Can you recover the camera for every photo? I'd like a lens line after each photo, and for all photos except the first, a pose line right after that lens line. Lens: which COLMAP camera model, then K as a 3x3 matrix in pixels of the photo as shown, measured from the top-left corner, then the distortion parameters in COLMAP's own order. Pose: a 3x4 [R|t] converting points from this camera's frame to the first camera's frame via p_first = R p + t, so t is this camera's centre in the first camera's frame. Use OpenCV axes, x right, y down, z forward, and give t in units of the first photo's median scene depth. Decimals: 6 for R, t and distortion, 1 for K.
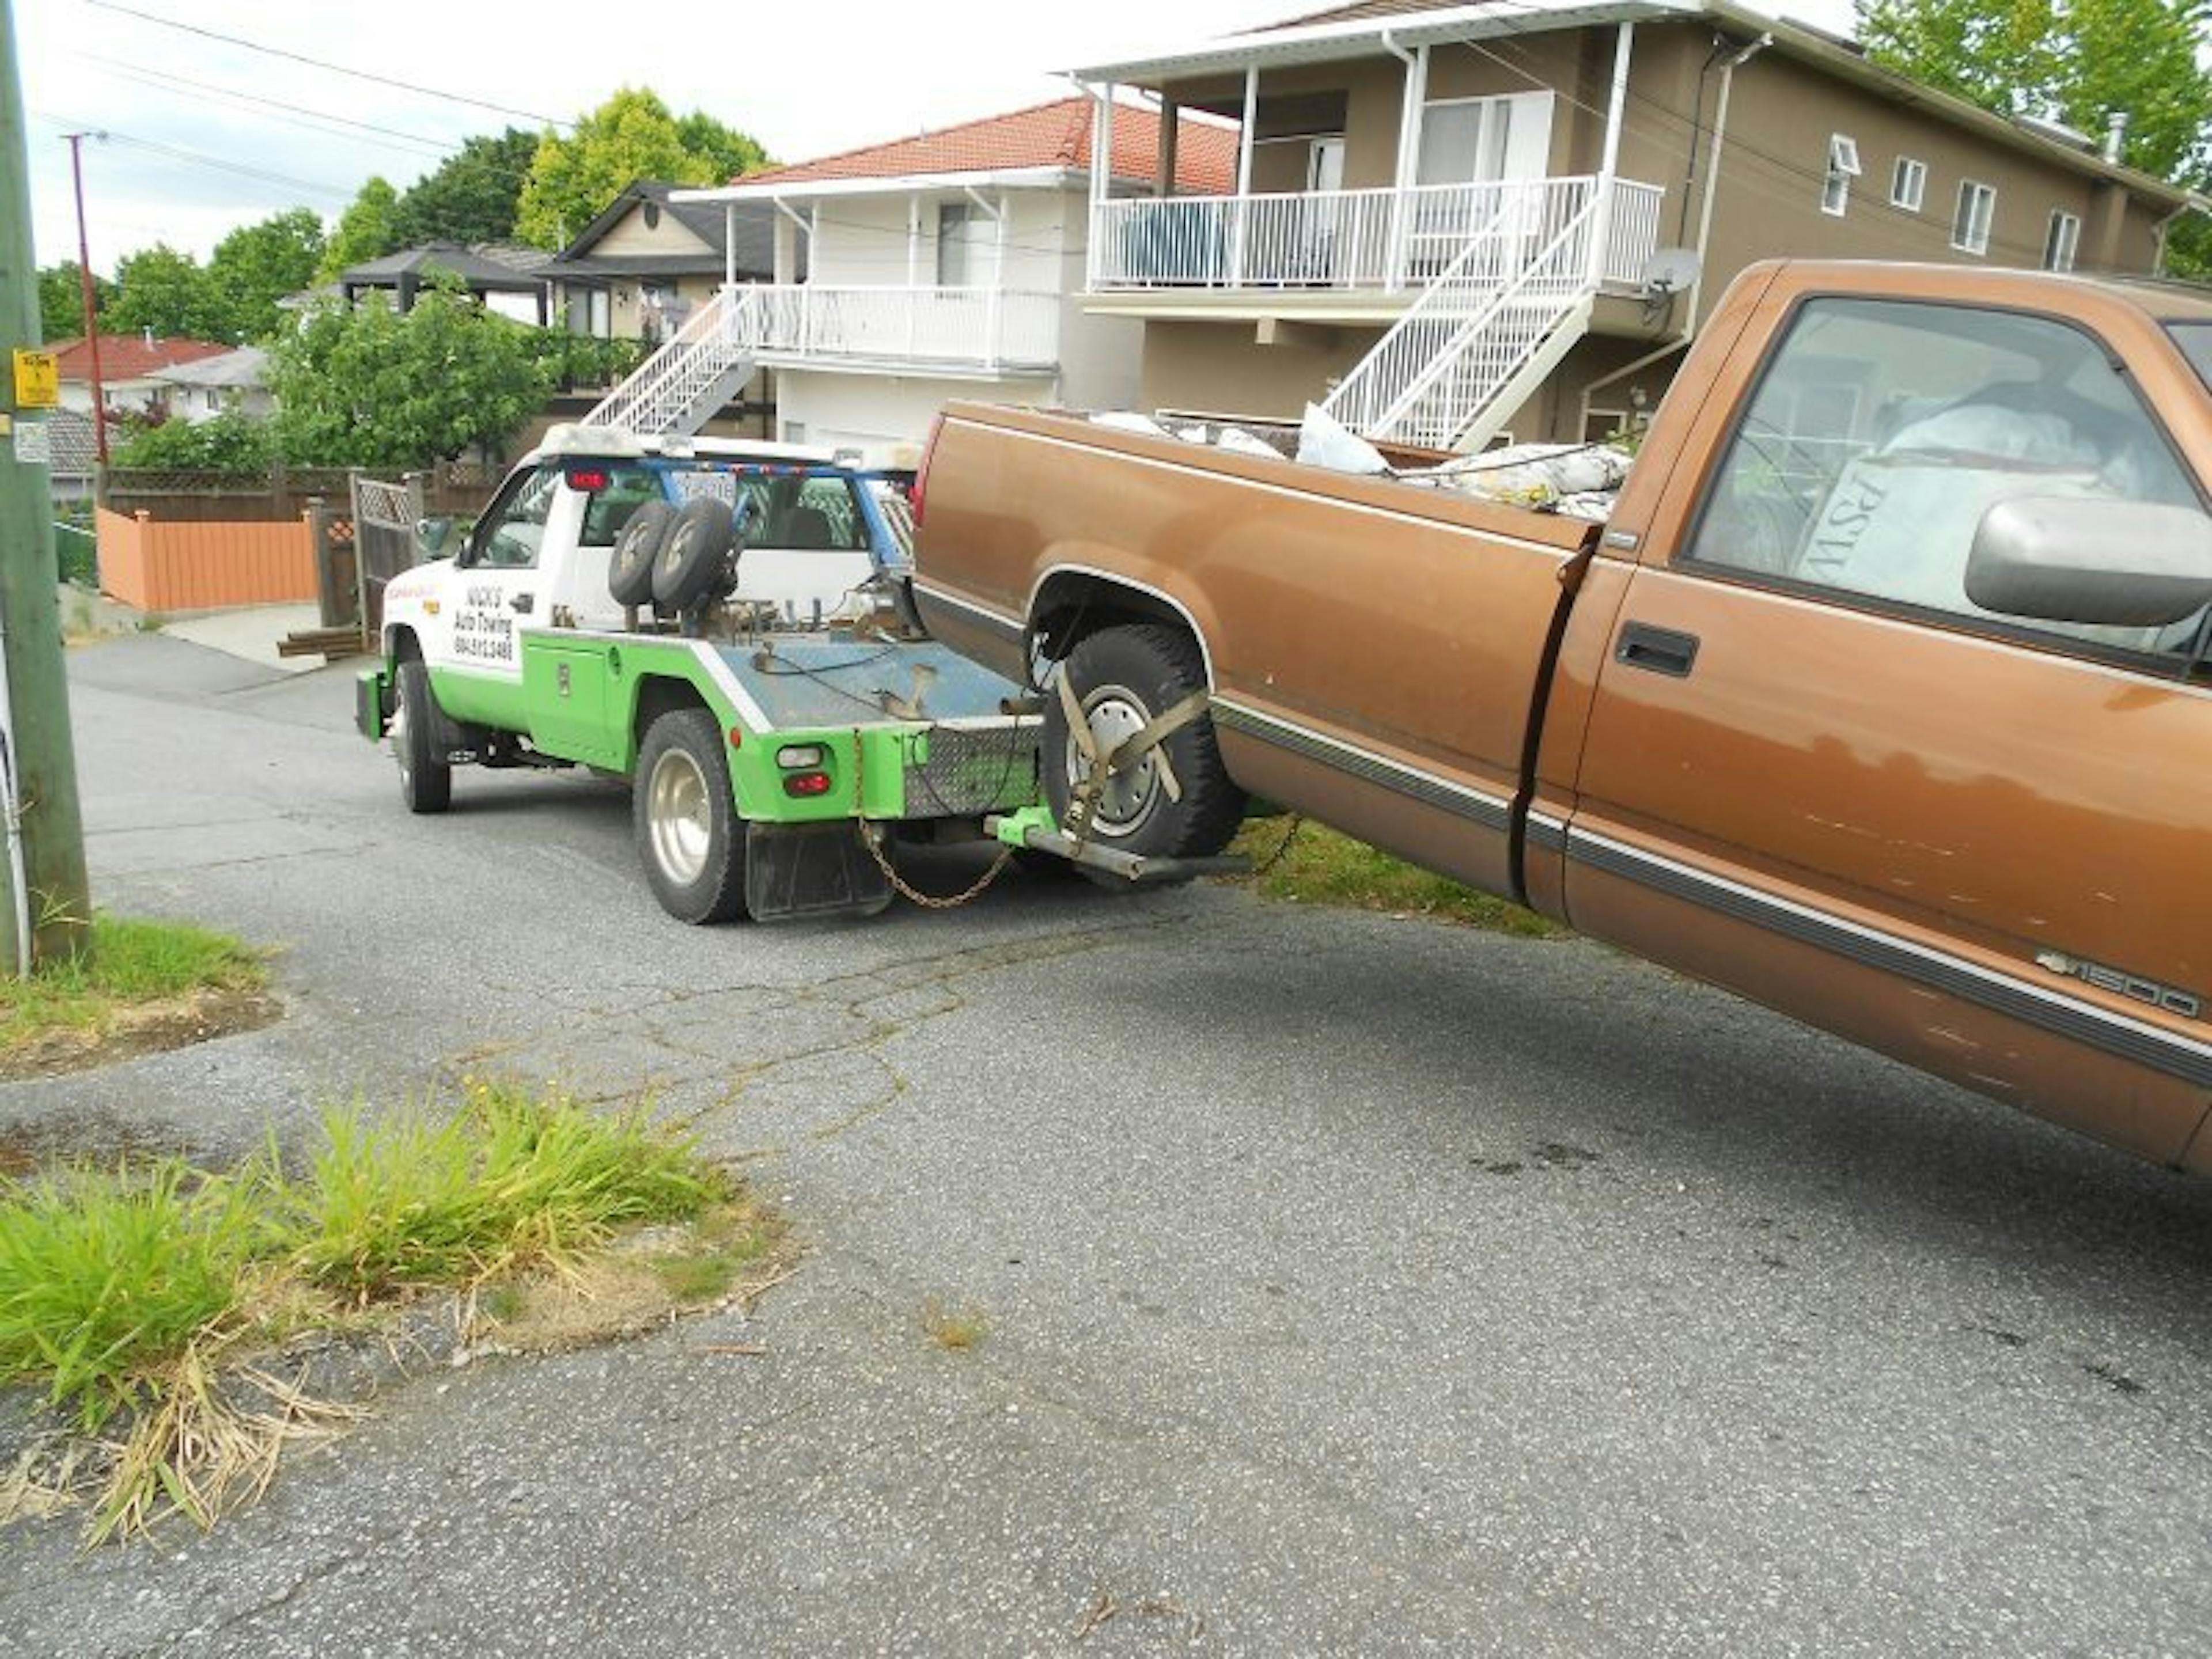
lens RADIAL K [[1811.9, 0, 1106.0], [0, 1811.9, 829.5], [0, 0, 1]] dist [-0.040959, 0.007776]
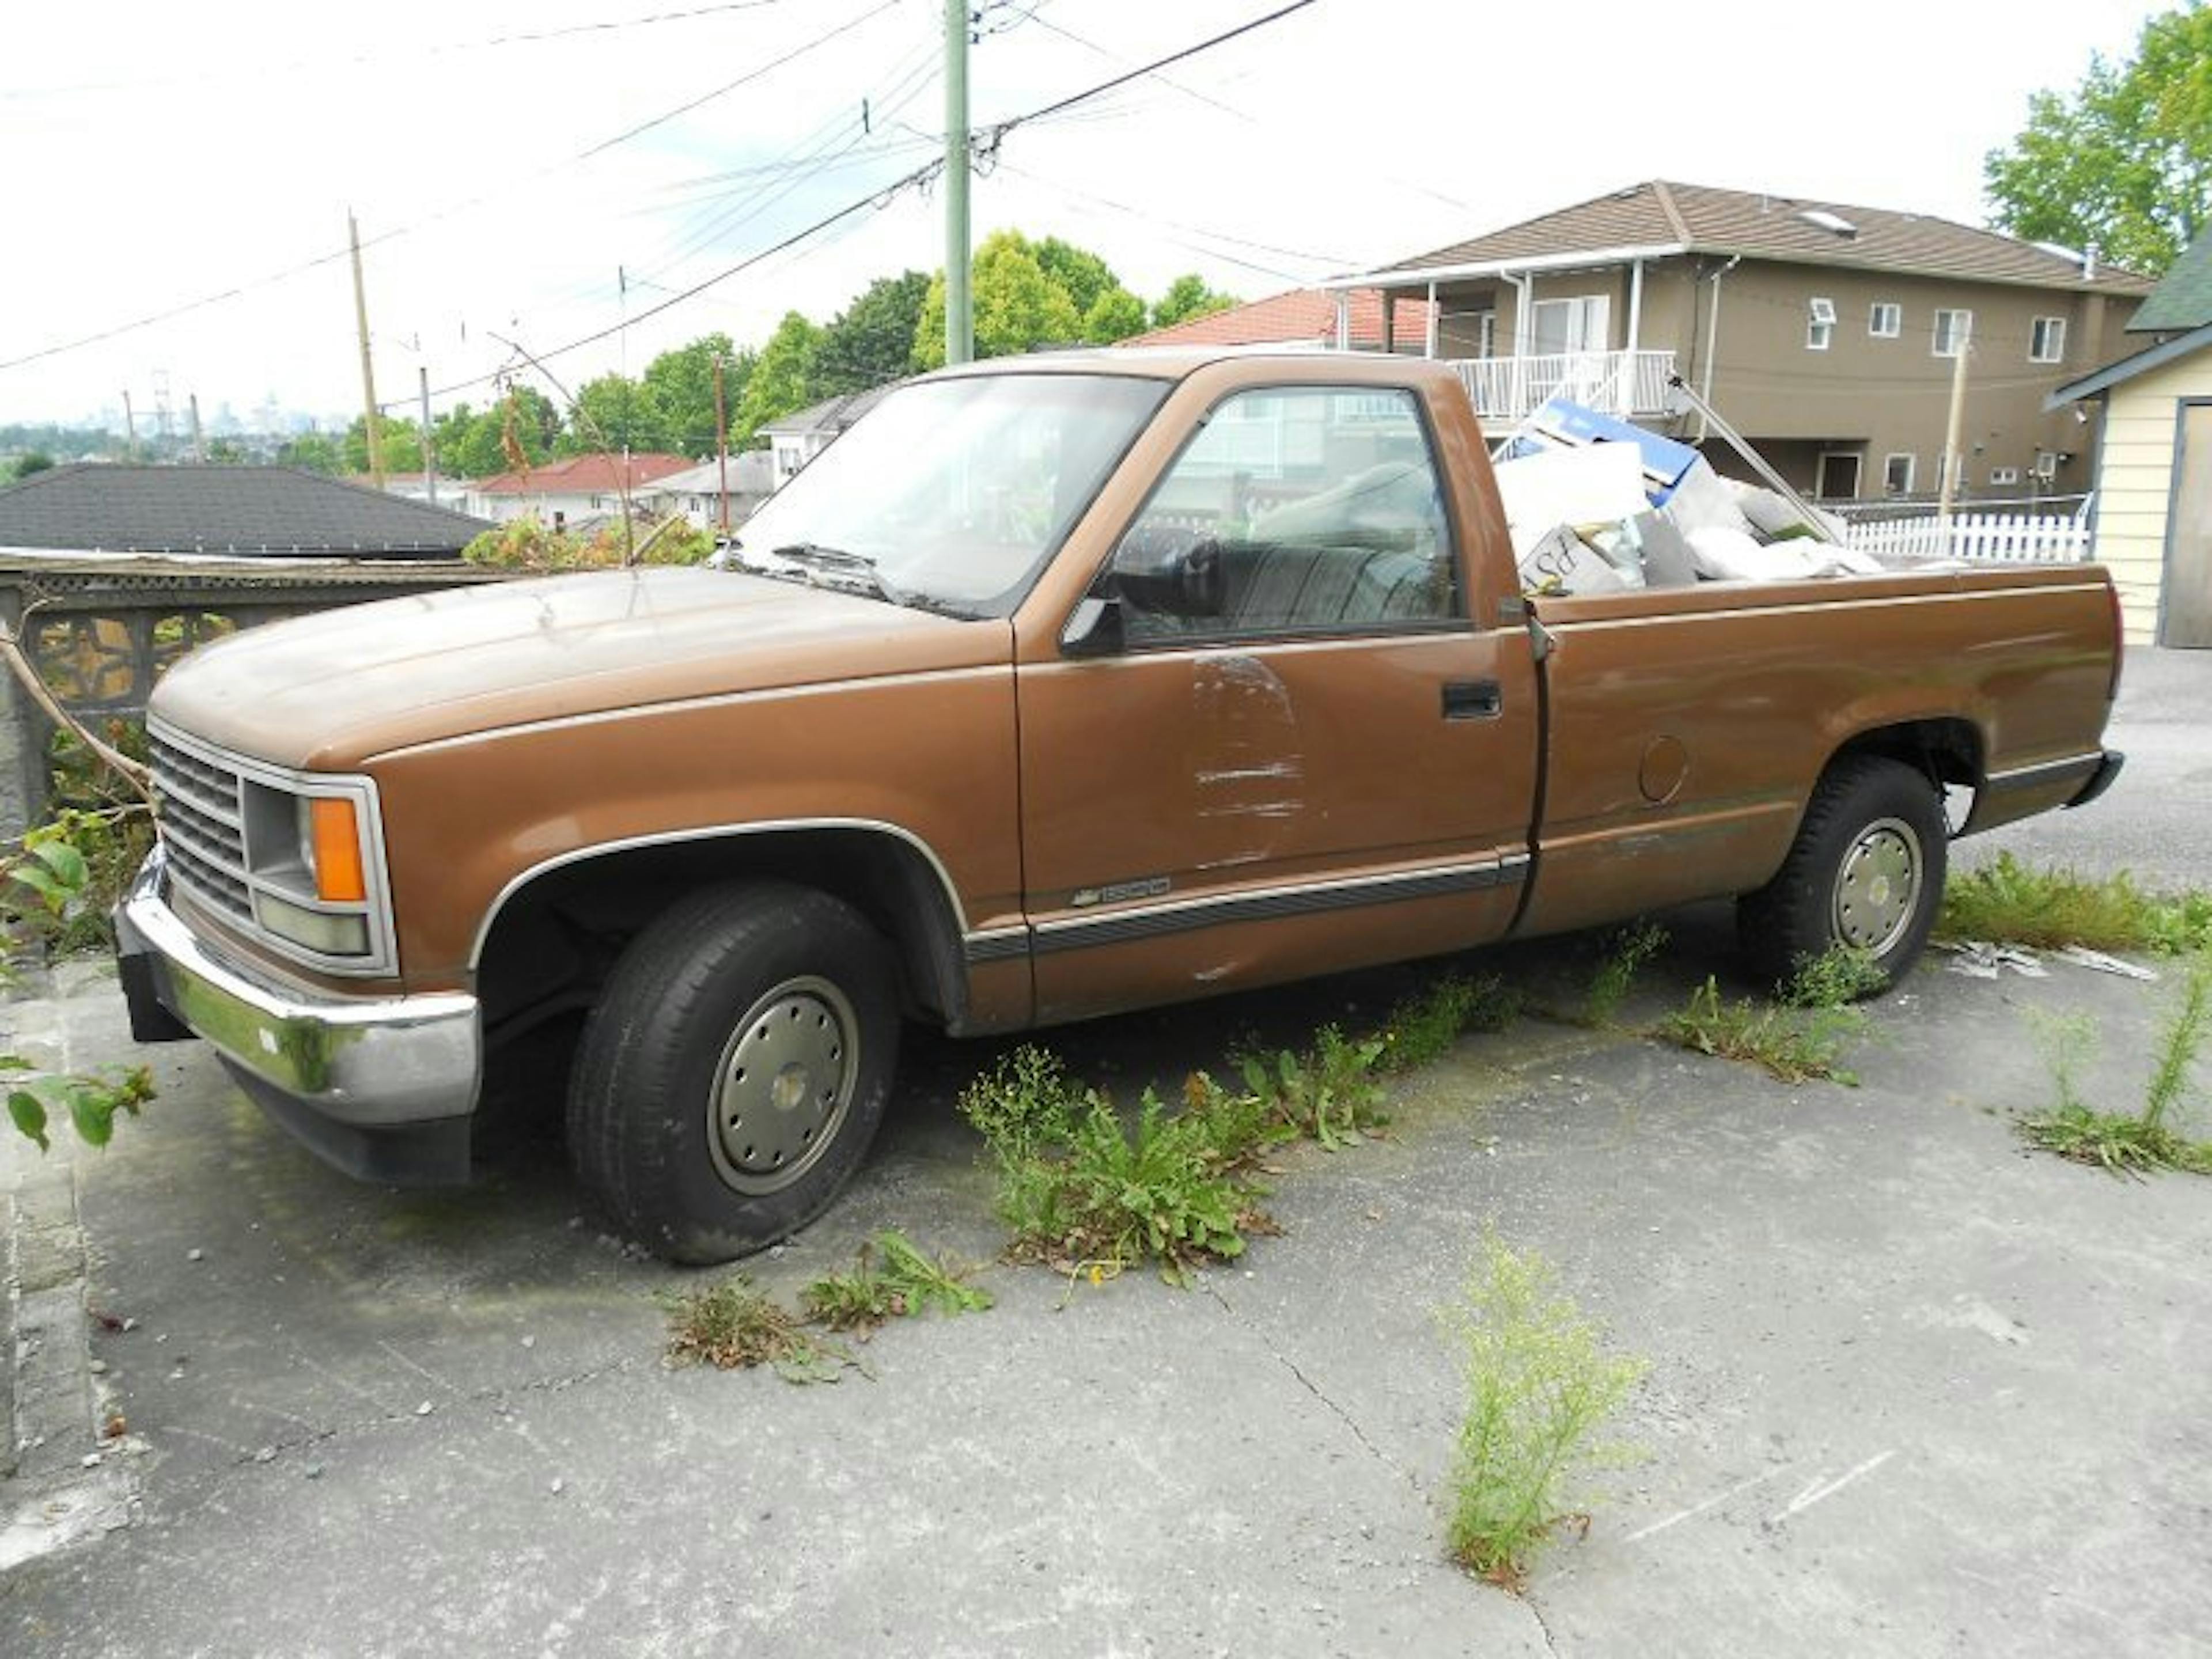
lens RADIAL K [[1811.9, 0, 1106.0], [0, 1811.9, 829.5], [0, 0, 1]] dist [-0.040959, 0.007776]
pose [[0.982386, -0.015232, -0.186239, 0.024517], [0.009286, 0.999420, -0.032761, 0.032191], [0.186630, 0.030455, 0.981958, -0.174247]]
